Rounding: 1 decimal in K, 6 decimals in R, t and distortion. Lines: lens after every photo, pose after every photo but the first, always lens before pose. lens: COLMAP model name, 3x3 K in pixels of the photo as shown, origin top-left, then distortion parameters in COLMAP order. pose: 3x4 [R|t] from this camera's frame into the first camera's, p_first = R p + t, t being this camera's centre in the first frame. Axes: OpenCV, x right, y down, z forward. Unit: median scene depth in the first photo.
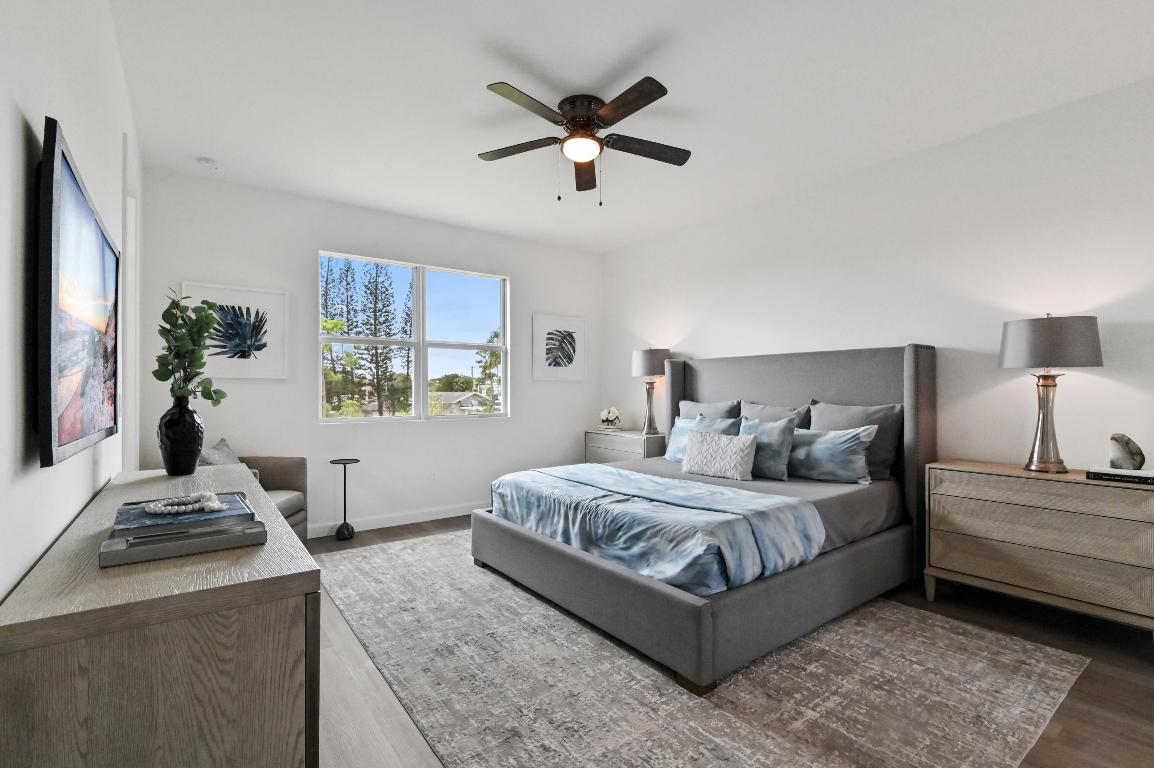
lens RADIAL K [[538.5, 0, 575.7], [0, 538.5, 387.9], [0, 0, 1]] dist [-0.001553, -0.001128]
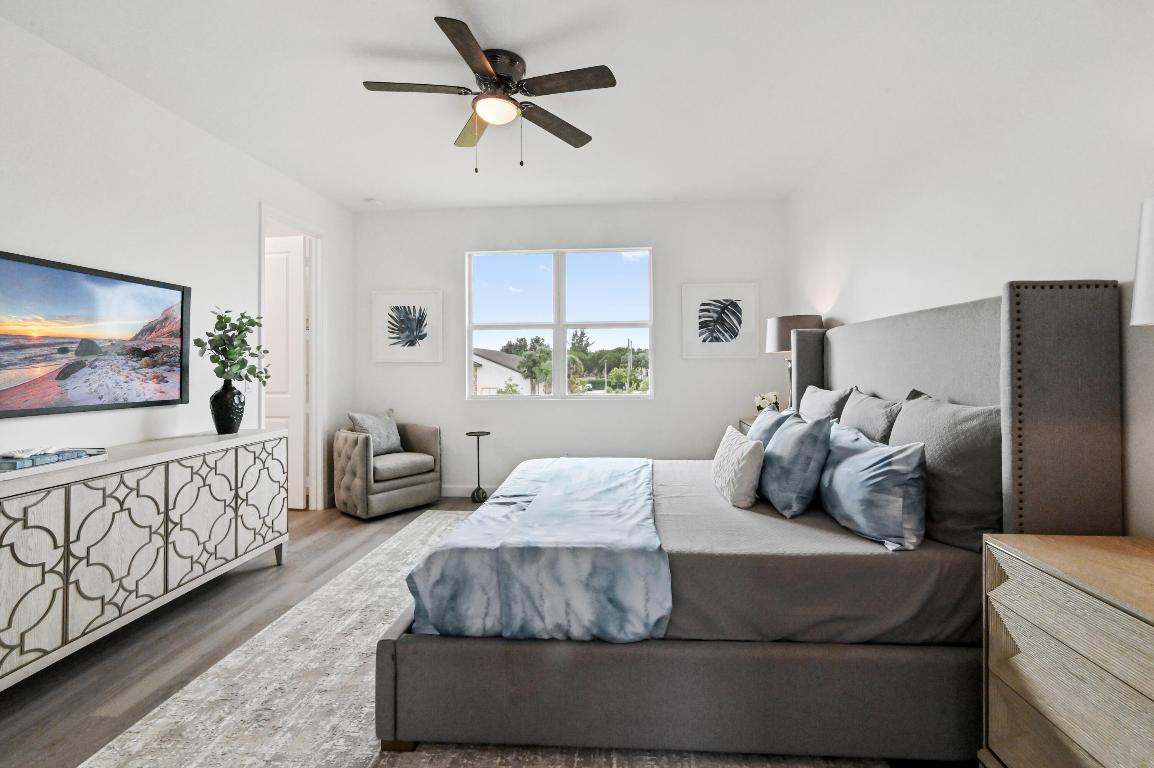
lens RADIAL K [[538.5, 0, 566.8], [0, 538.5, 360.4], [0, 0, 1]] dist [-0.001553, -0.001128]
pose [[0.753259, -0.011788, -0.657619, 0.509702], [0.008839, 0.999931, -0.007799, -0.008592], [0.657665, 0.000062, 0.753311, 0.290038]]
